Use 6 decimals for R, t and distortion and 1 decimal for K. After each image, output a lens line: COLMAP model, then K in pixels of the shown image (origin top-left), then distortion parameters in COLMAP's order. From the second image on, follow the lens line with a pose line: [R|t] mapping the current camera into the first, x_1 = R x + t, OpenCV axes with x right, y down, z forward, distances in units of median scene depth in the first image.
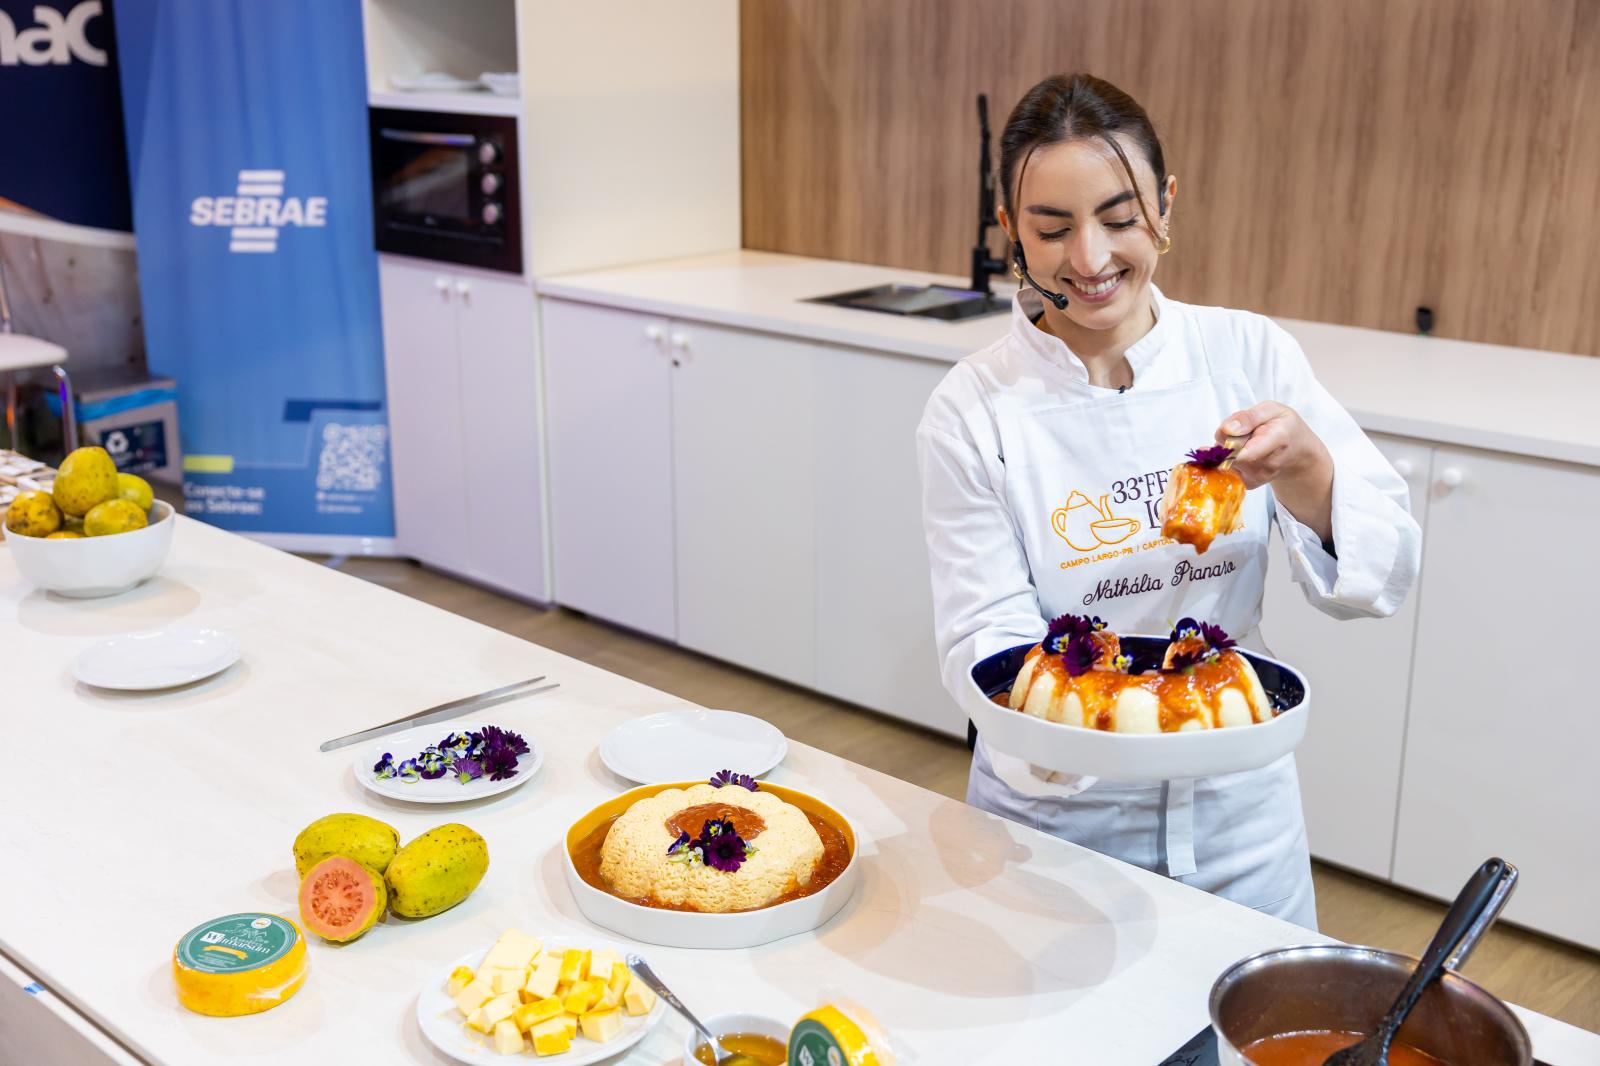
lens RADIAL K [[1836.9, 0, 785.5], [0, 1836.9, 546.4], [0, 0, 1]] dist [0.011394, 0.000000]
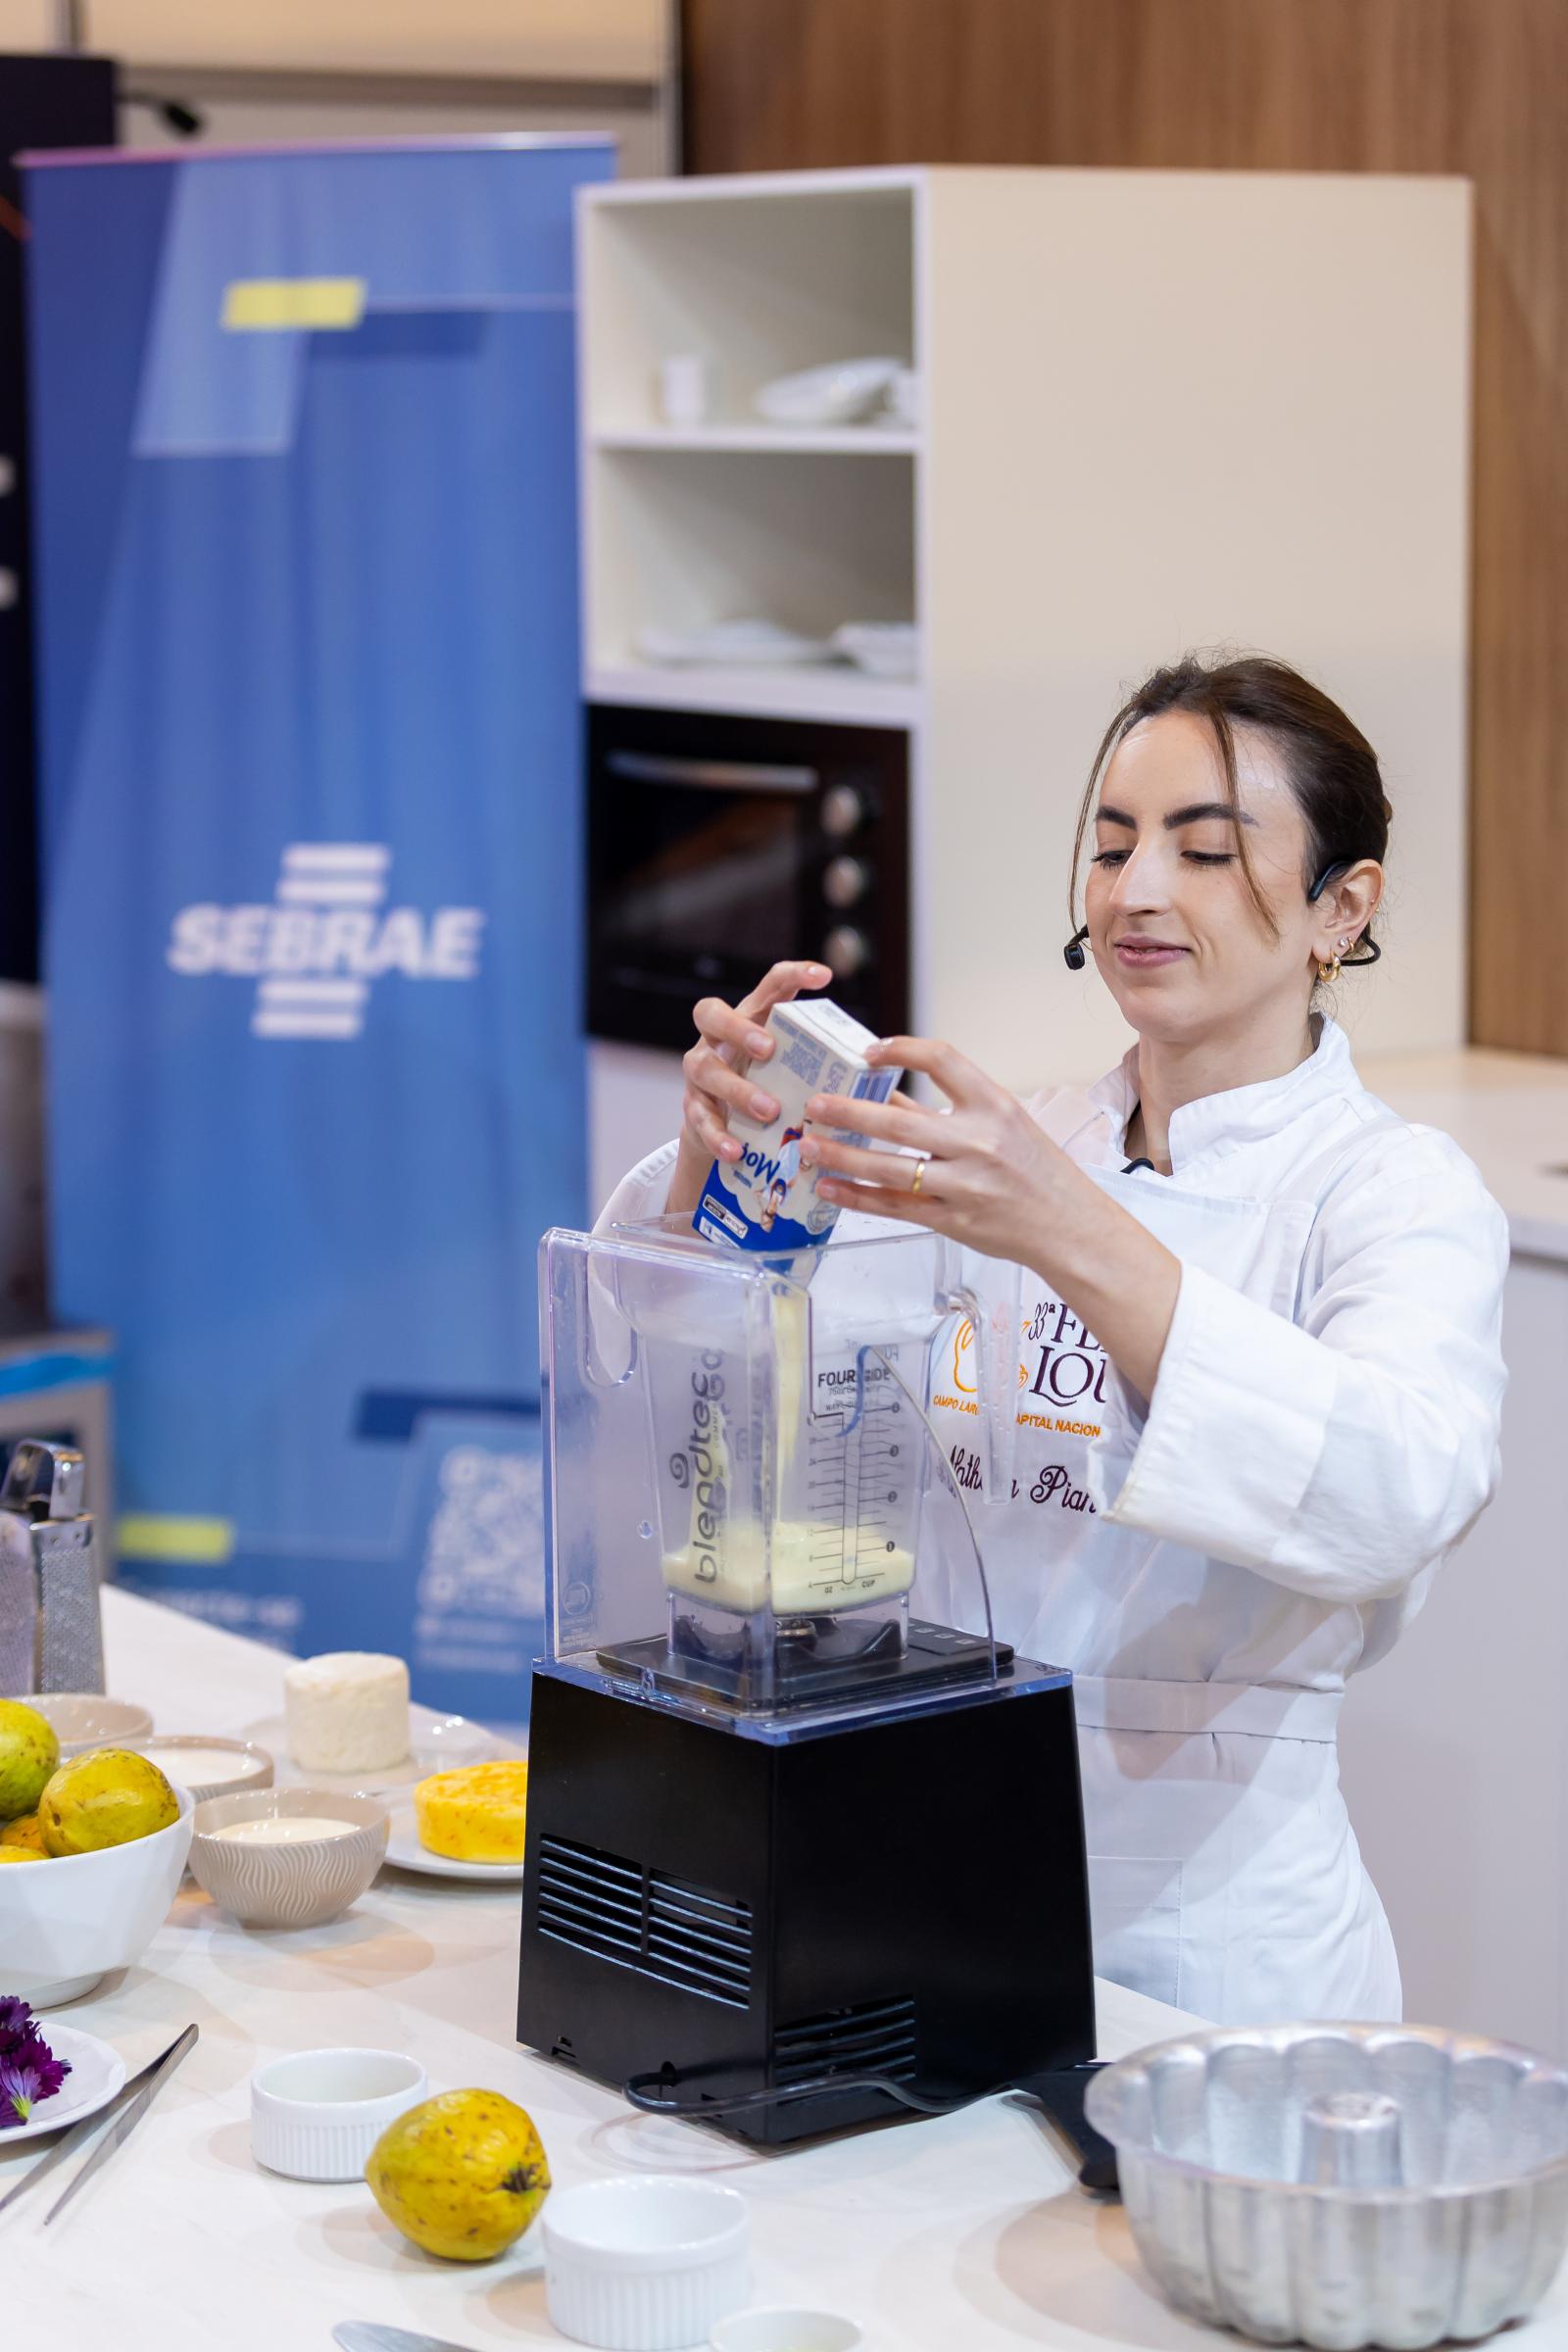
lens RADIAL K [[5670.6, 0, 767.2], [0, 5670.6, 1176.5], [0, 0, 1]] dist [-0.084164, 0.000000]
pose [[0.975828, 0.021203, -0.217509, 0.099028], [-0.051538, 0.989537, -0.134758, 0.042261], [0.212376, 0.142710, 0.966711, -0.233054]]
